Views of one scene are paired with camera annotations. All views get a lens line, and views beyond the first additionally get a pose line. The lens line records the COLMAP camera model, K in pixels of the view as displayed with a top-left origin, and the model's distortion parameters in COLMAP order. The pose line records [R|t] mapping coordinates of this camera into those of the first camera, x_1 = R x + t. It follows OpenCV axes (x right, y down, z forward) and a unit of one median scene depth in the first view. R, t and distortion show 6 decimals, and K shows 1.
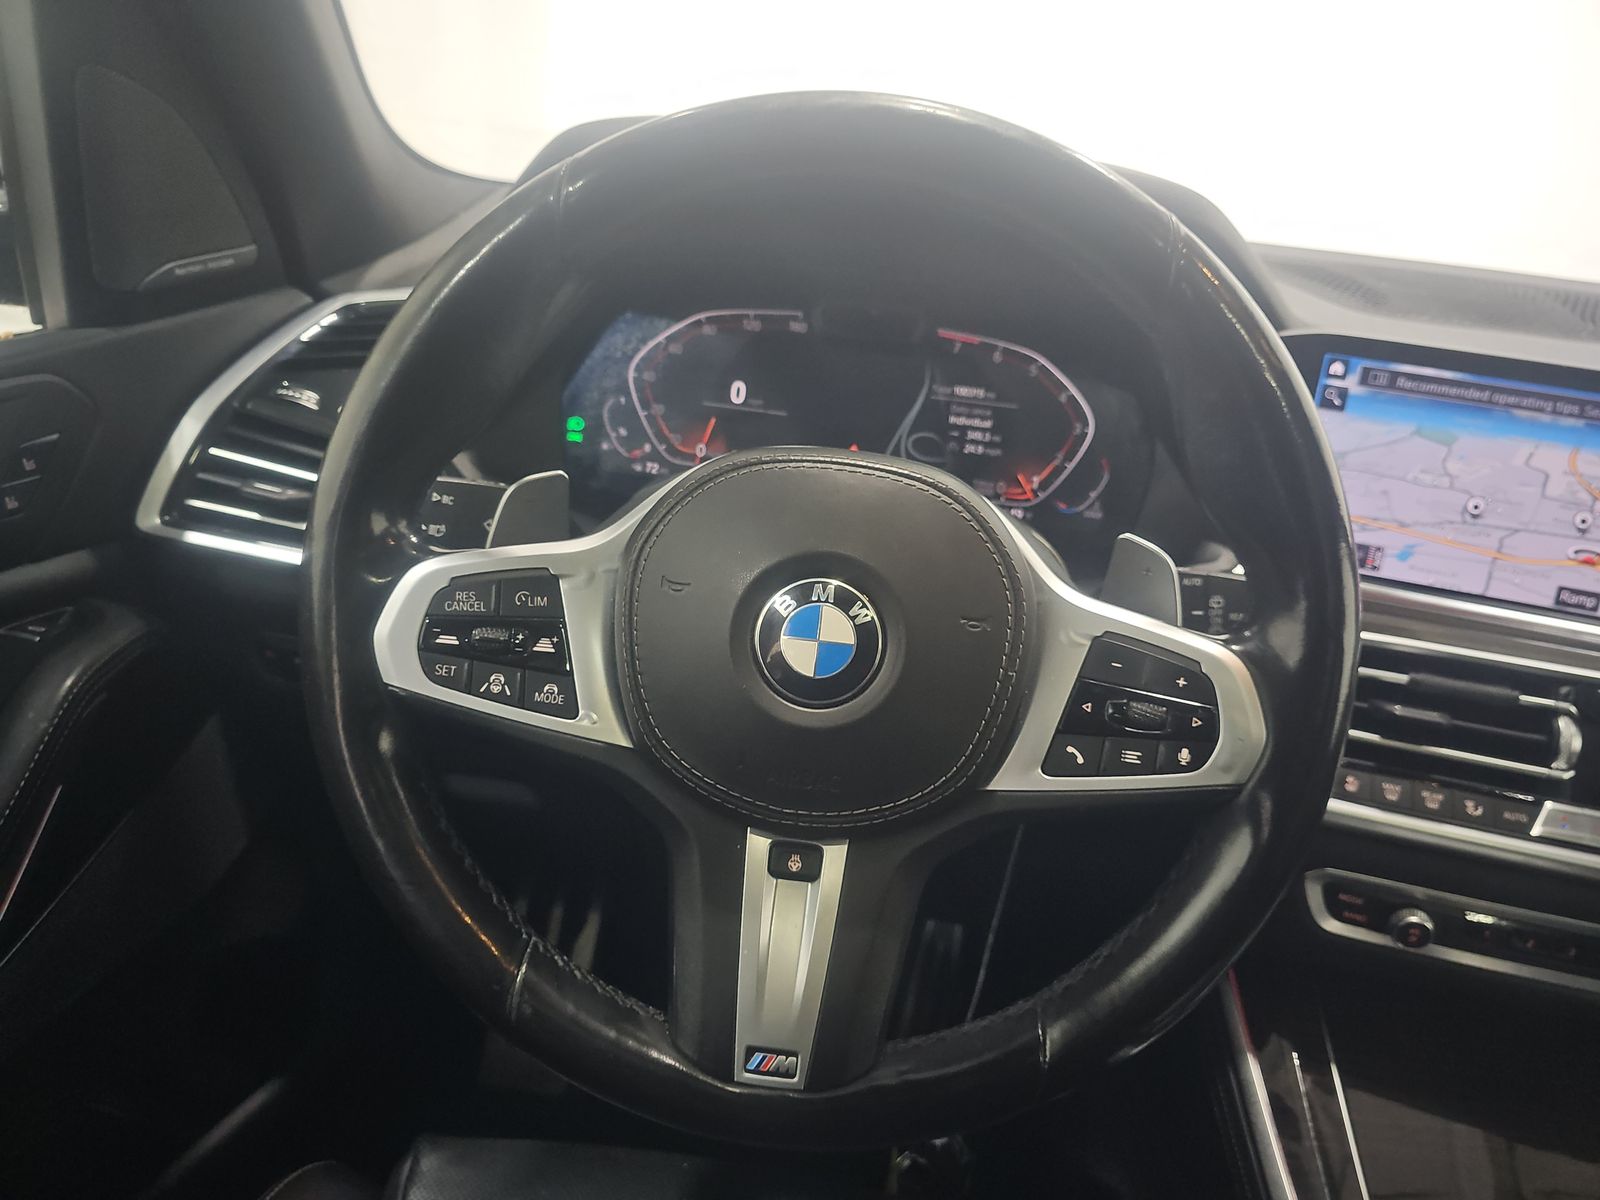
lens RADIAL K [[1089.6, 0, 800.0], [0, 1089.6, 600.0], [0, 0, 1]] dist [0.002968, -0.038577]
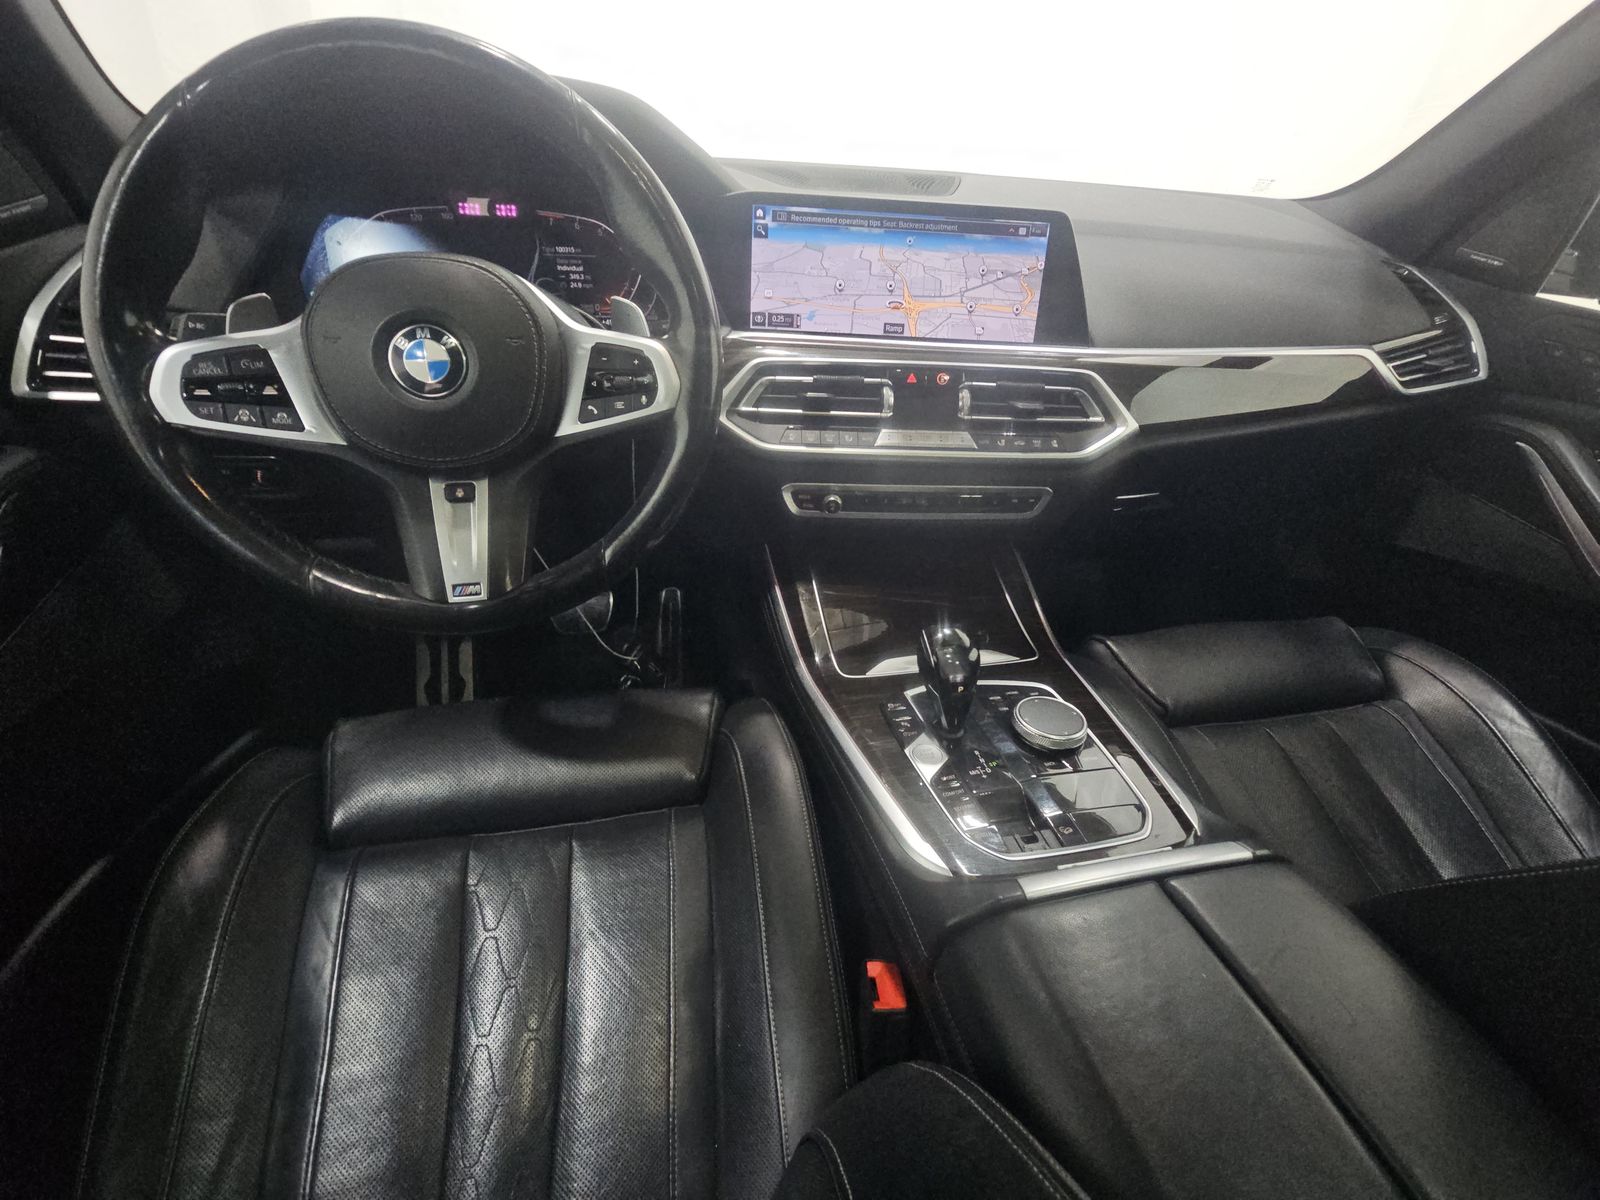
lens RADIAL K [[645.0, 0, 800.0], [0, 645.0, 600.0], [0, 0, 1]] dist [-0.000490, -0.013239]
pose [[0.952028, -0.207302, 0.225098, 0.233321], [0.151855, 0.958667, 0.240621, 0.209811], [-0.265675, -0.194895, 0.944157, -0.218186]]
